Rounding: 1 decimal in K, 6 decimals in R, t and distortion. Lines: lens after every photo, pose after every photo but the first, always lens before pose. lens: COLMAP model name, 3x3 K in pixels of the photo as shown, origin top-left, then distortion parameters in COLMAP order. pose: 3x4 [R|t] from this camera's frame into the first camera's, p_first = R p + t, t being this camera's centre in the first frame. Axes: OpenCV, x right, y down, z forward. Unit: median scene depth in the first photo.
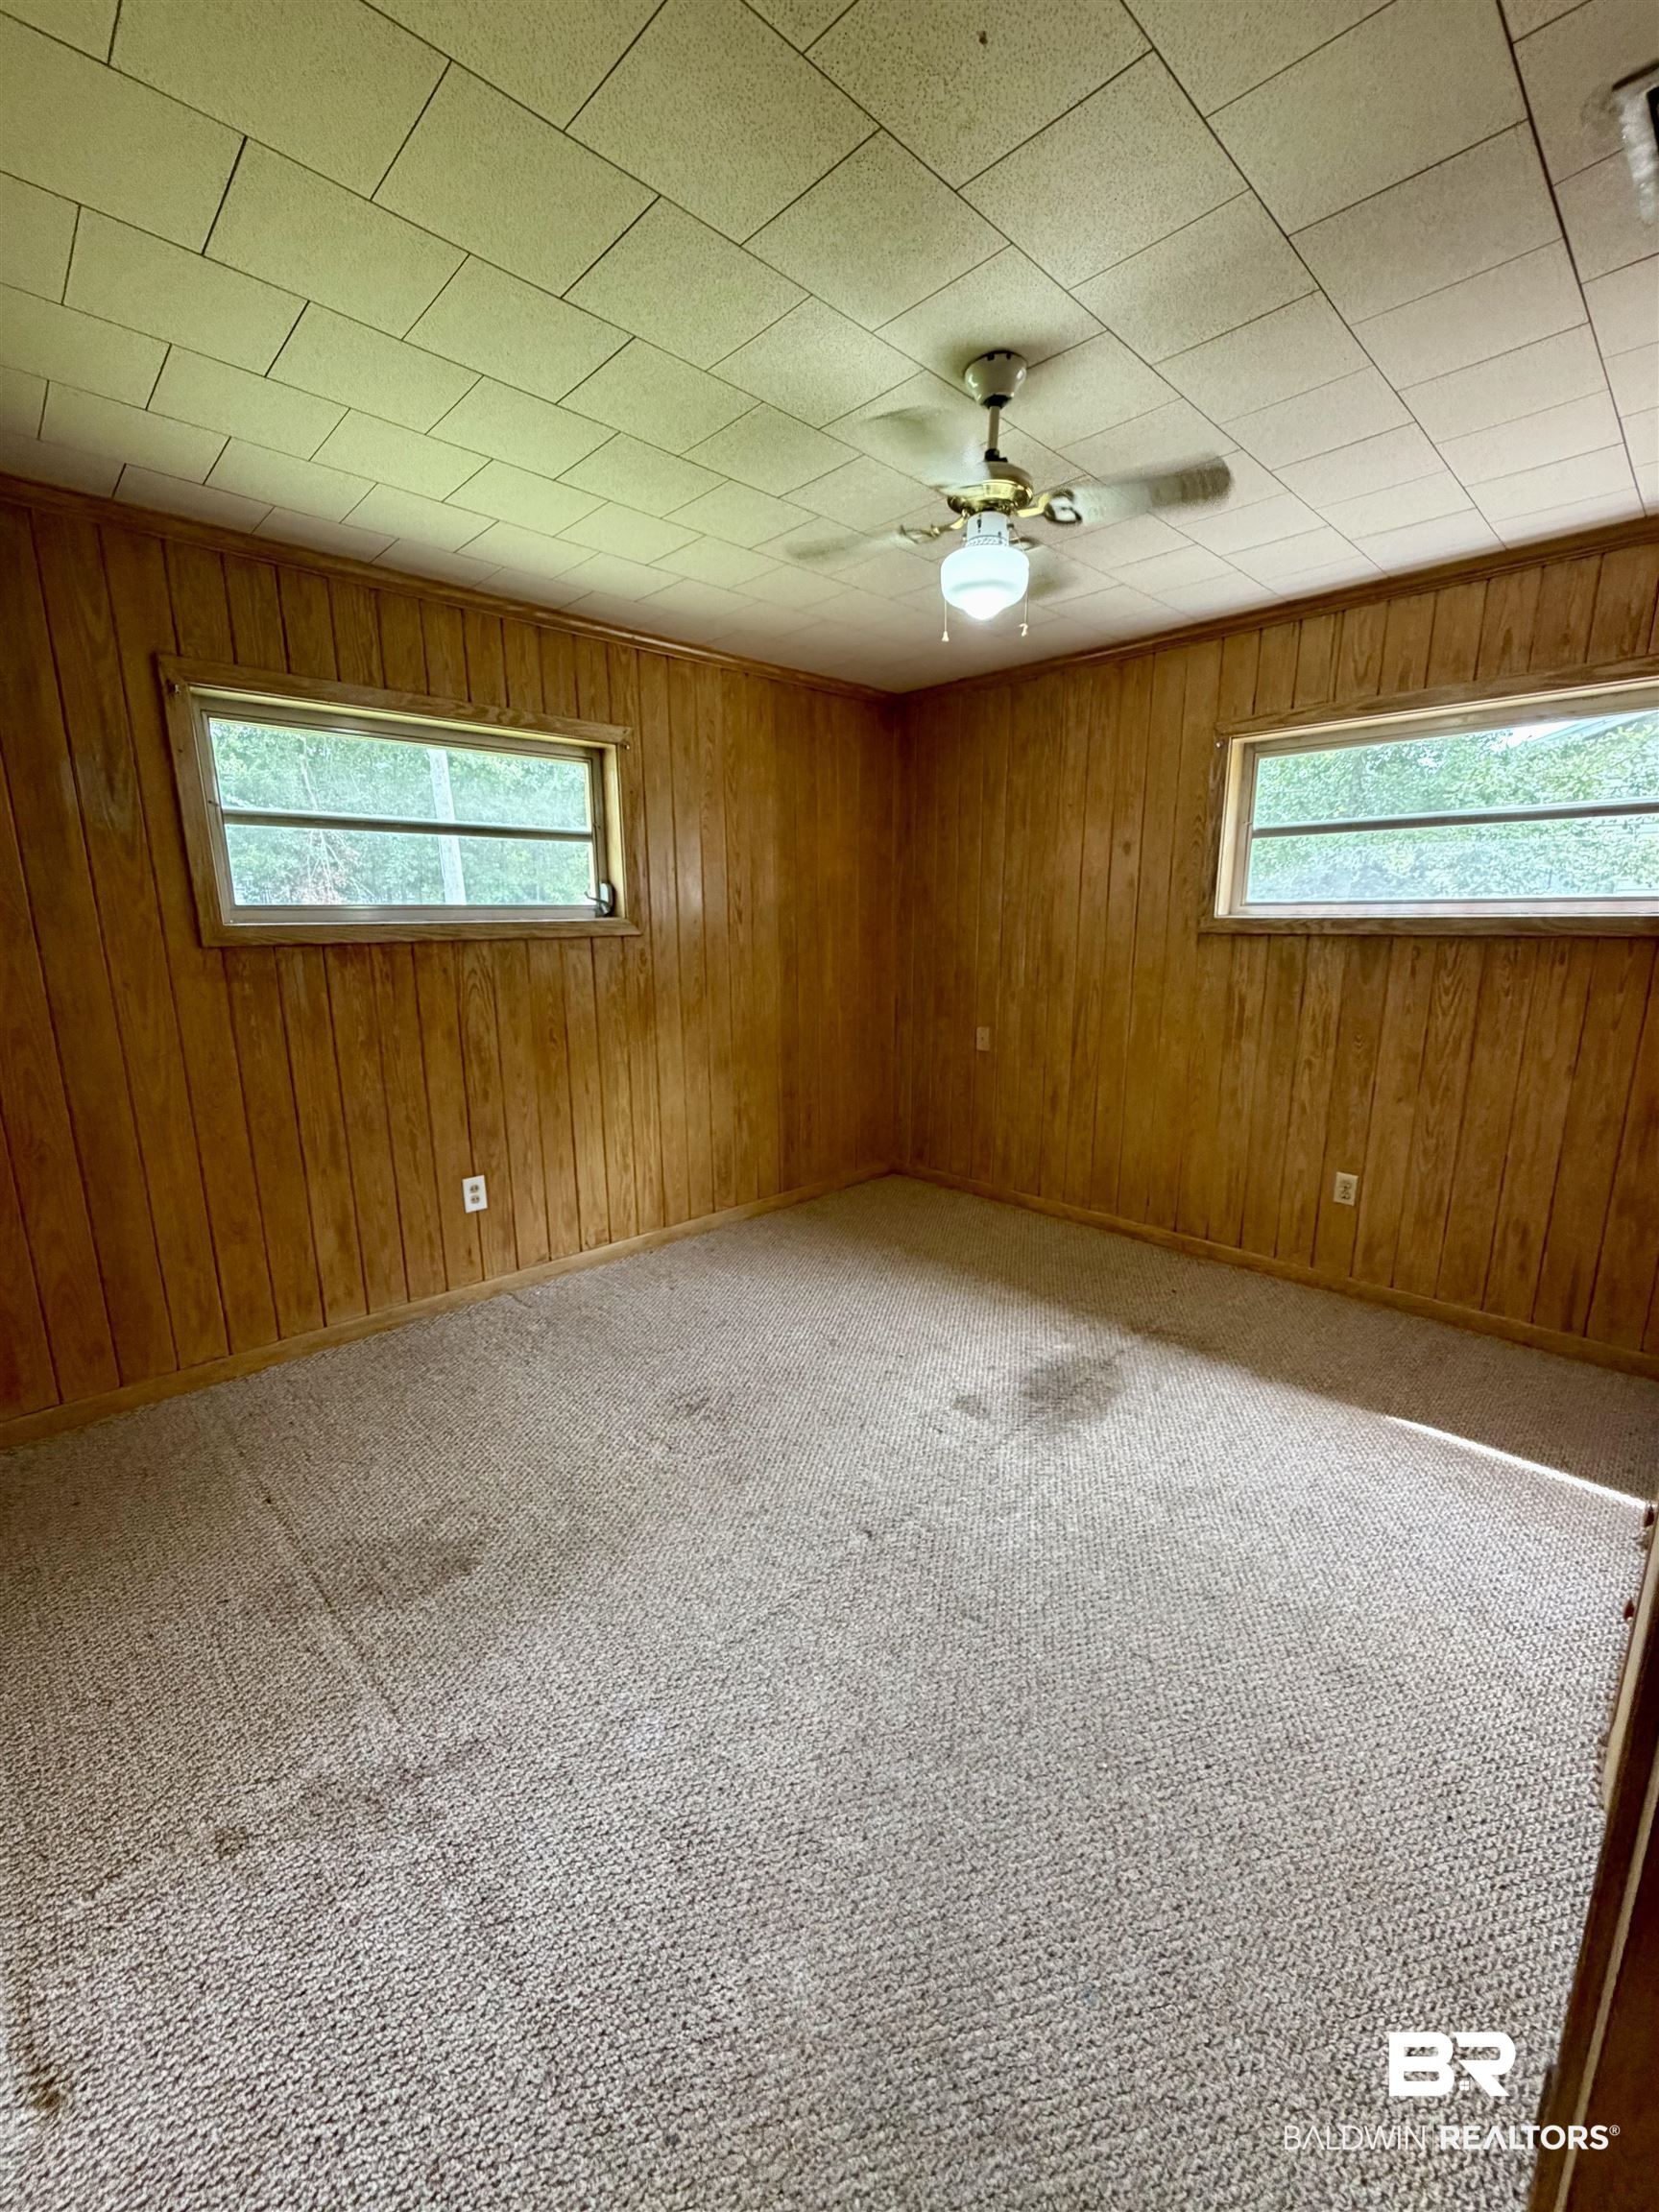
lens RADIAL K [[885.5, 0, 828.2], [0, 885.5, 1105.6], [0, 0, 1]] dist [-0.001167, 0.000217]
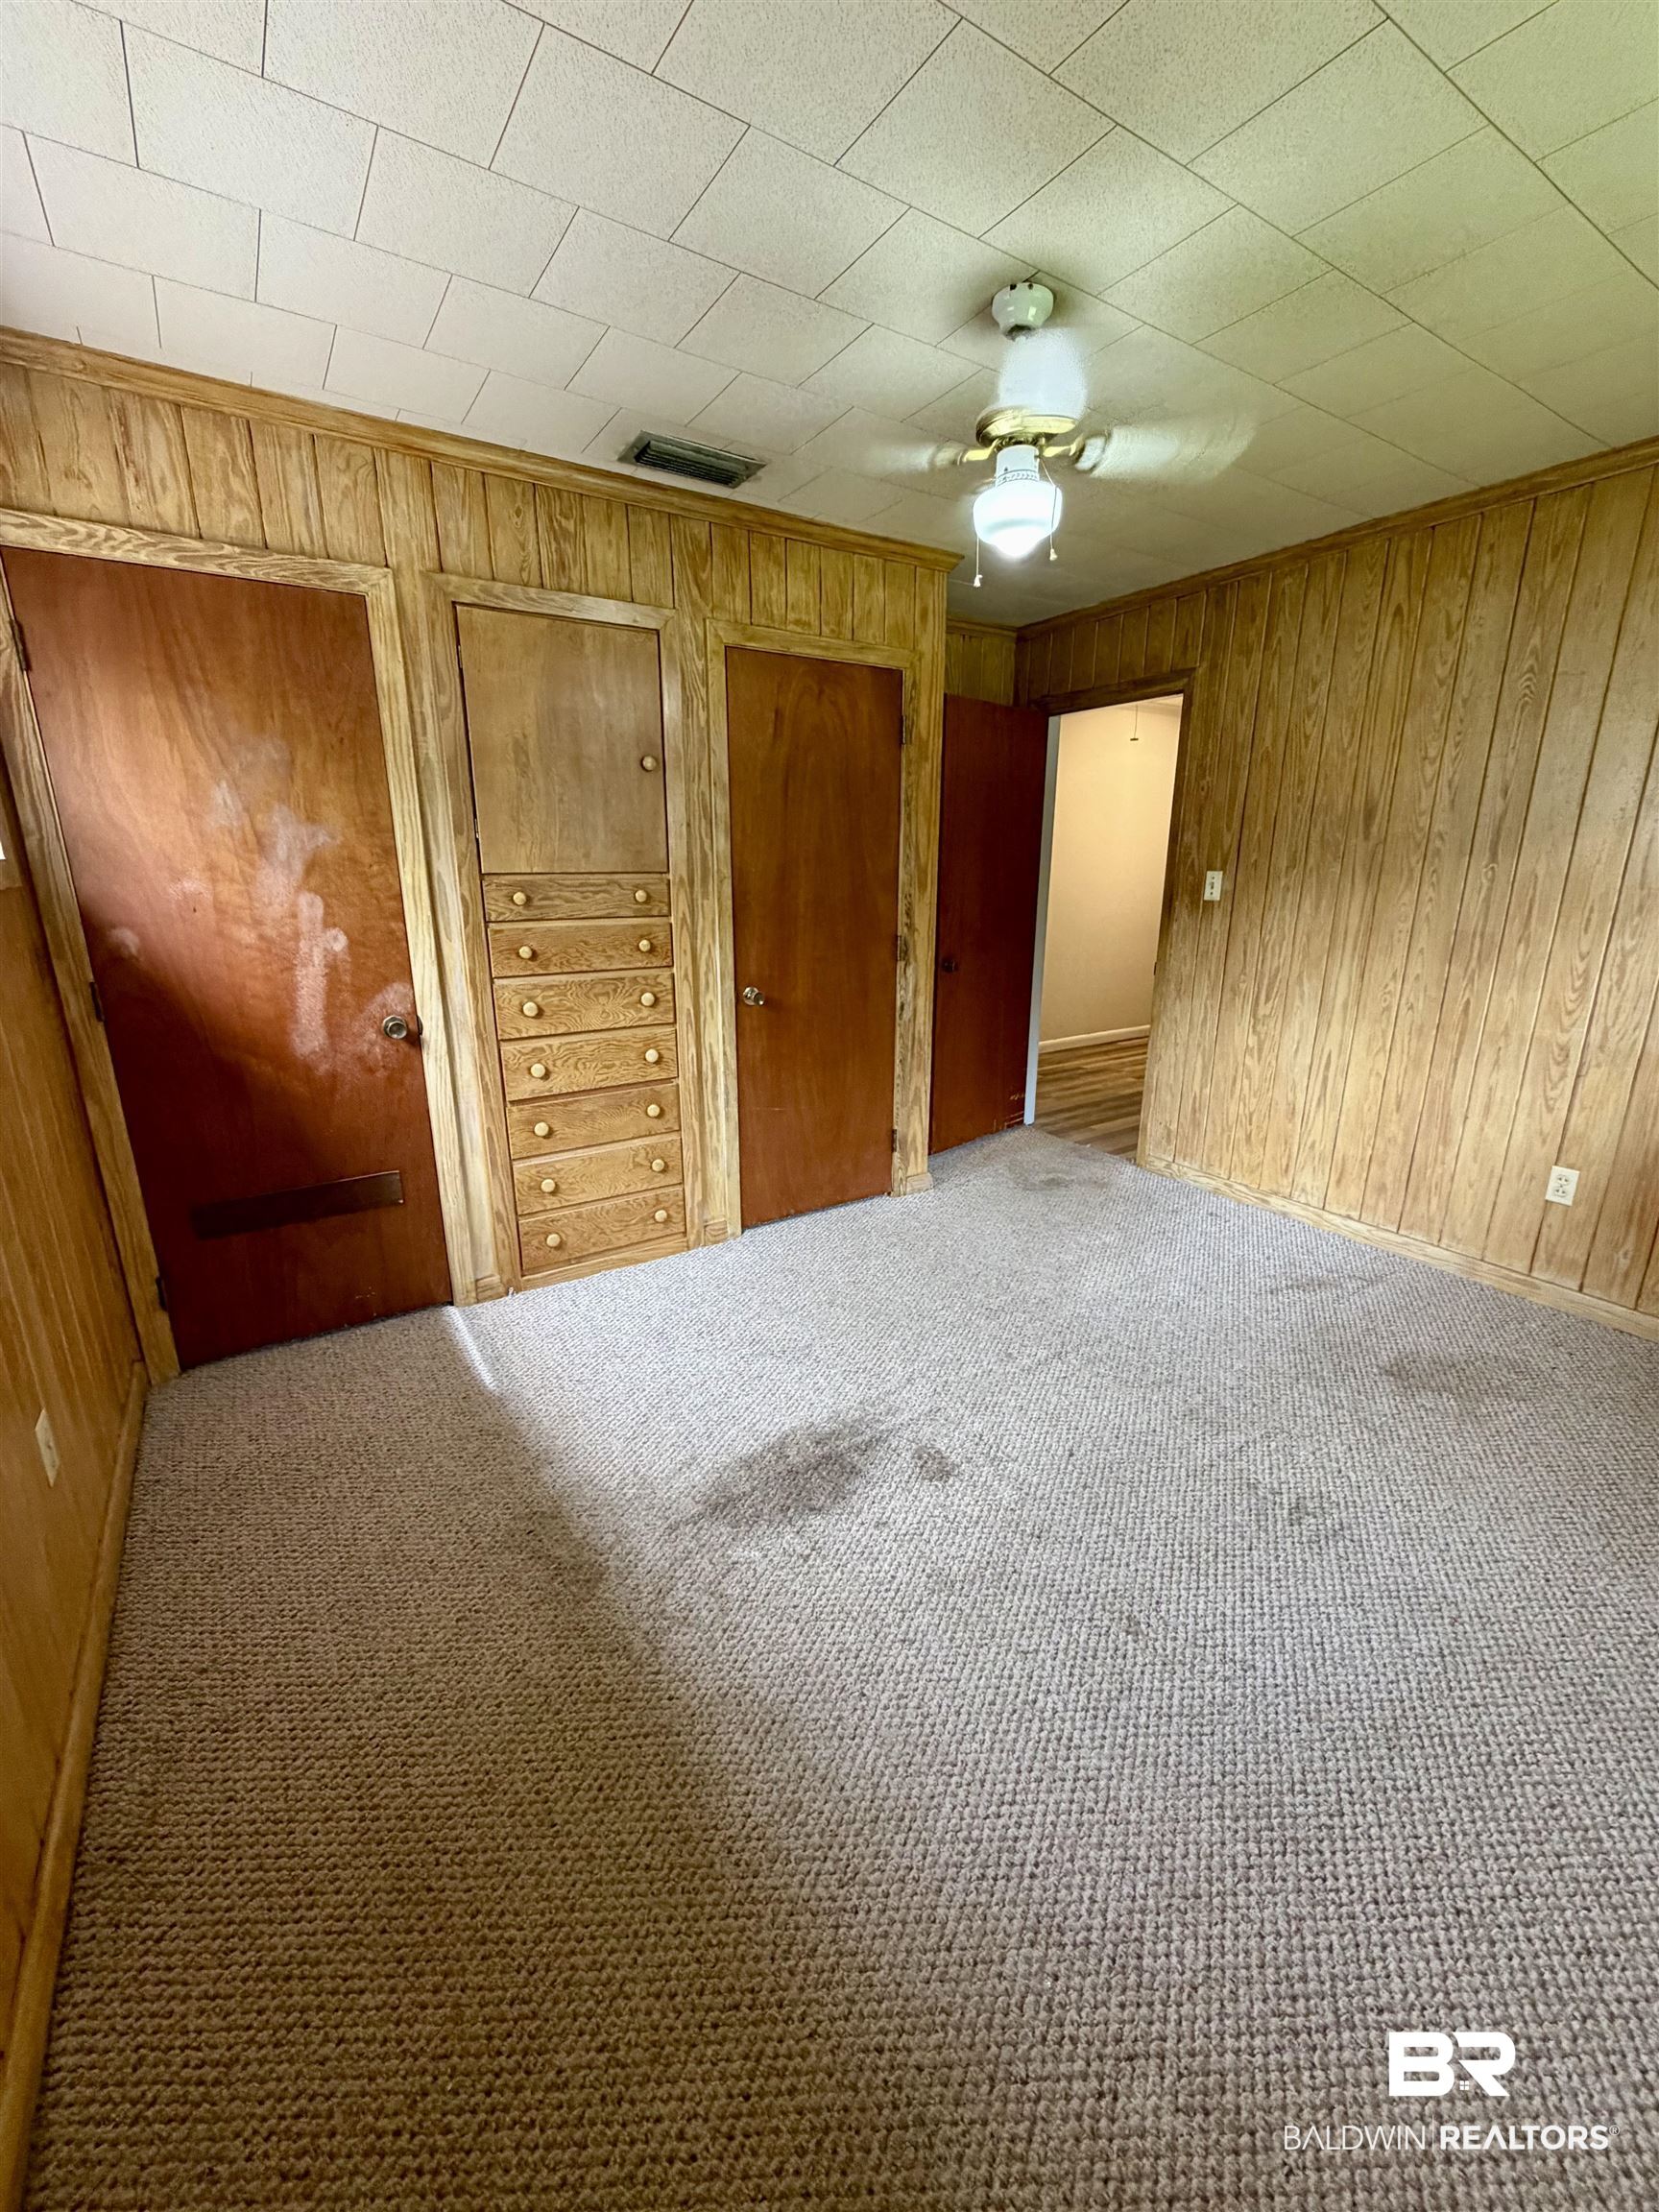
lens RADIAL K [[885.5, 0, 827.6], [0, 885.5, 1104.7], [0, 0, 1]] dist [-0.001167, 0.000217]
pose [[-0.981876, -0.043851, 0.184379, 0.120072], [0.047427, 0.885059, 0.463056, -0.329599], [-0.183492, 0.463408, -0.866939, 1.545102]]
